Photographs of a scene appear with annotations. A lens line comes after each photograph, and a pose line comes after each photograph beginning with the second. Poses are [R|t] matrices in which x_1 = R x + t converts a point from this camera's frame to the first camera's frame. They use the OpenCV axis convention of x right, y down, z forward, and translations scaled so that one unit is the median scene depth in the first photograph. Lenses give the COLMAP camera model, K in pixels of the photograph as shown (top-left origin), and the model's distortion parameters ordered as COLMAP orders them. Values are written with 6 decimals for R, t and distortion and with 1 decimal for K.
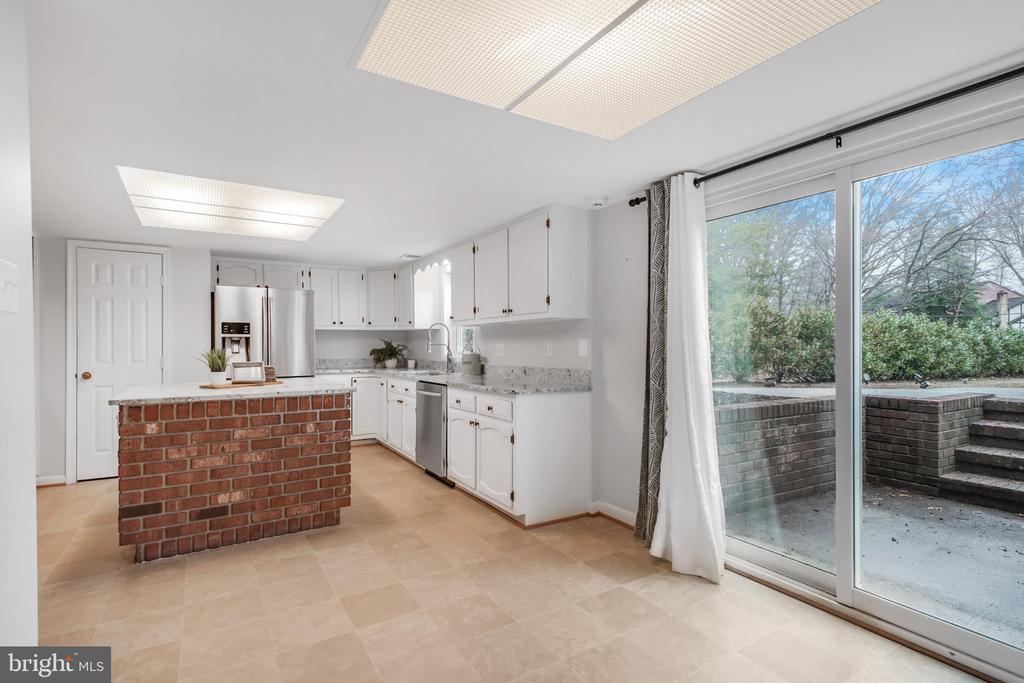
lens RADIAL K [[491.9, 0, 508.5], [0, 491.9, 338.9], [0, 0, 1]] dist [0.014412, -0.001022]
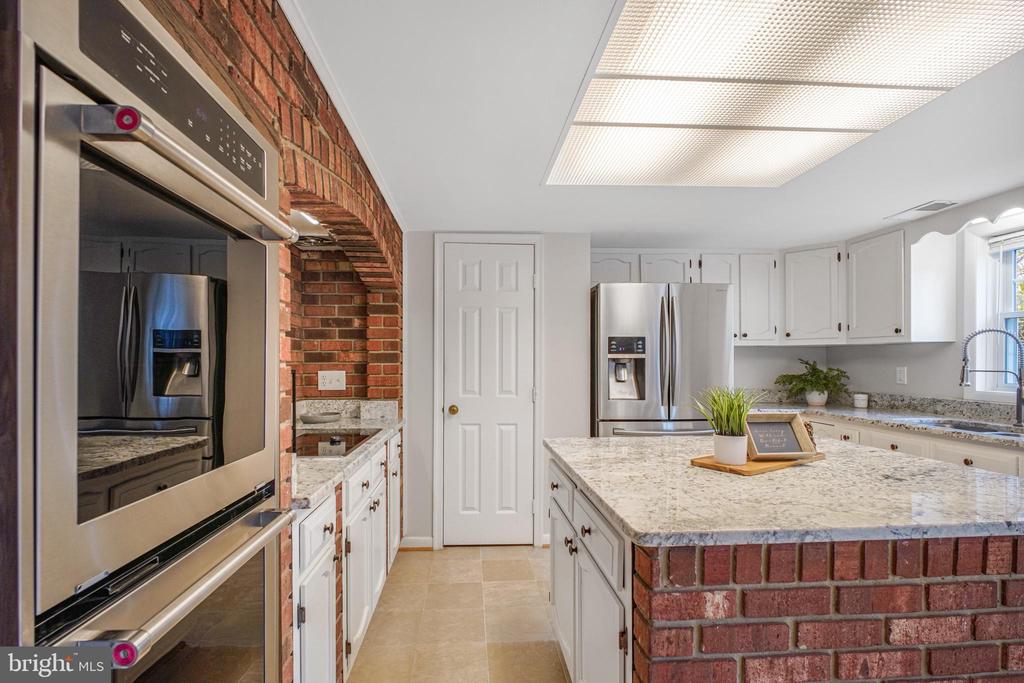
lens RADIAL K [[471.6, 0, 499.0], [0, 471.6, 347.4], [0, 0, 1]] dist [-0.001740, -0.000627]
pose [[0.888477, -0.012634, -0.458748, -0.446708], [0.004389, 0.999809, -0.019035, -0.007722], [0.458901, 0.014899, 0.888362, 0.381219]]
